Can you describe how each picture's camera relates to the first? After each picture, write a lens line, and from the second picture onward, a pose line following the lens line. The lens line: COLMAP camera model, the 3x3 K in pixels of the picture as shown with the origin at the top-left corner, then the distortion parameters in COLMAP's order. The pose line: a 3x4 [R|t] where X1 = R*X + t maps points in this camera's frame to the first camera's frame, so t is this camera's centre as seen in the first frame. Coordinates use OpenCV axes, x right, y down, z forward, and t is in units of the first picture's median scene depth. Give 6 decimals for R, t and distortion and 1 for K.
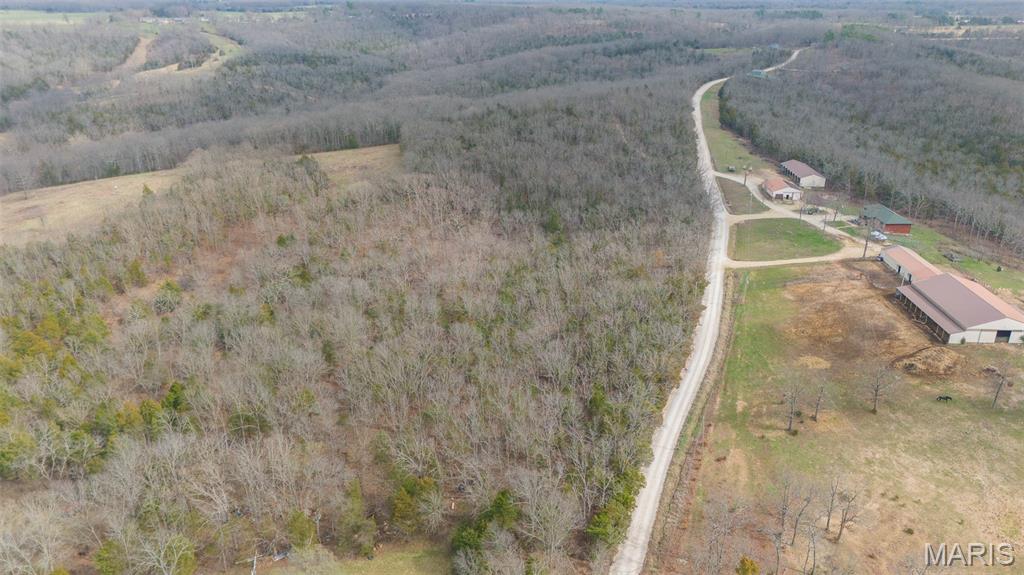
lens RADIAL K [[747.8, 0, 513.5], [0, 747.8, 285.3], [0, 0, 1]] dist [0.073350, -0.063955]
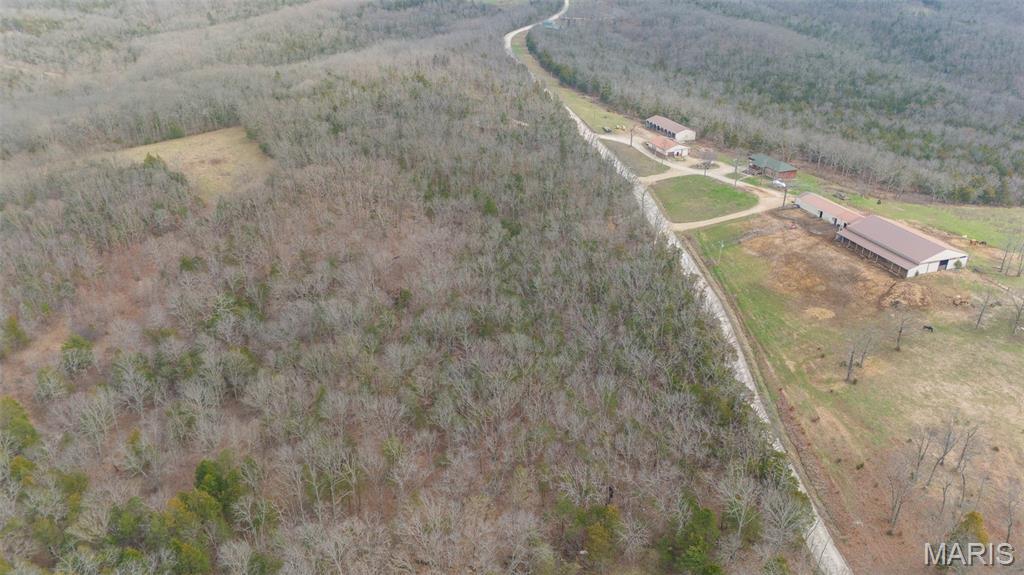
lens RADIAL K [[747.8, 0, 513.3], [0, 747.8, 290.0], [0, 0, 1]] dist [0.073350, -0.063955]
pose [[0.932819, -0.159778, 0.322985, -0.248317], [0.134547, 0.985935, 0.099147, -0.067269], [-0.334284, -0.049030, 0.941196, 0.061703]]
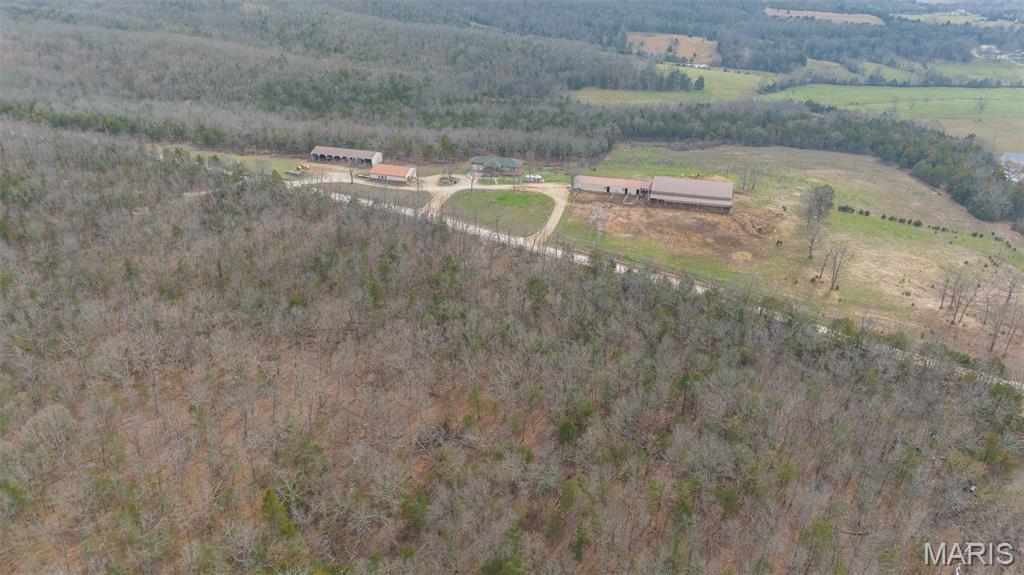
lens RADIAL K [[747.8, 0, 517.0], [0, 747.8, 291.7], [0, 0, 1]] dist [0.073350, -0.063955]
pose [[0.223165, -0.436717, 0.871479, -0.593462], [0.357902, 0.868294, 0.343470, -0.297151], [-0.906699, 0.235253, 0.350074, 0.583690]]
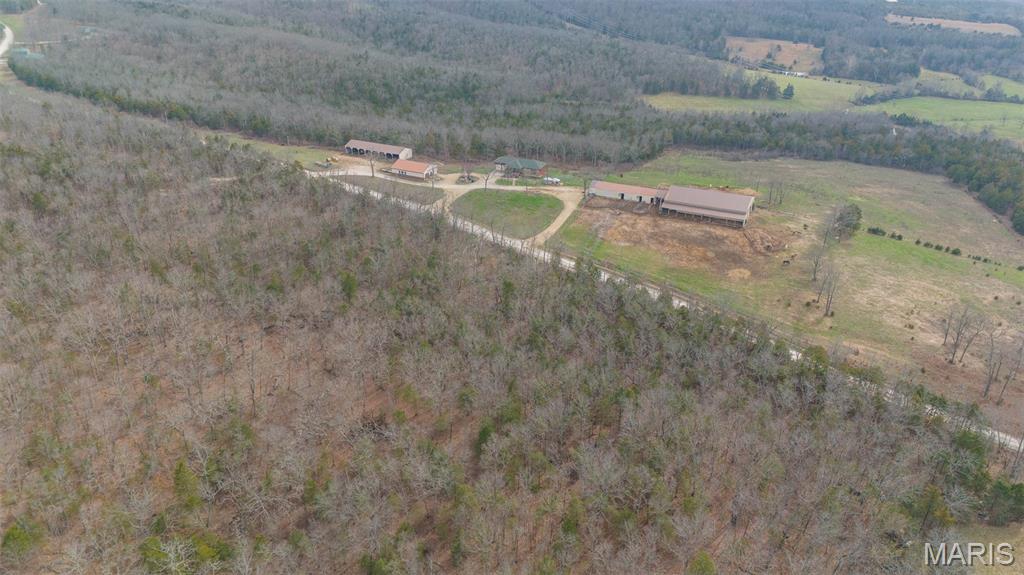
lens RADIAL K [[747.8, 0, 516.1], [0, 747.8, 293.2], [0, 0, 1]] dist [0.073350, -0.063955]
pose [[0.381459, -0.413602, 0.826694, -0.543124], [0.340118, 0.894379, 0.290526, -0.243752], [-0.859540, 0.170349, 0.481842, 0.457002]]
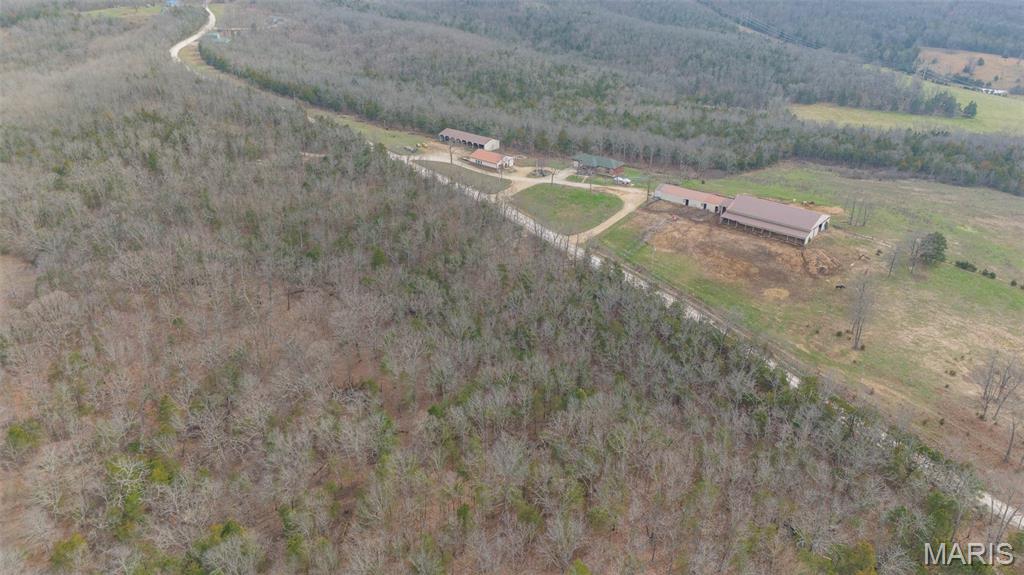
lens RADIAL K [[747.8, 0, 514.9], [0, 747.8, 293.9], [0, 0, 1]] dist [0.073350, -0.063955]
pose [[0.610052, -0.352497, 0.709635, -0.462798], [0.291727, 0.932606, 0.212464, -0.178340], [-0.736703, 0.077405, 0.671772, 0.319330]]
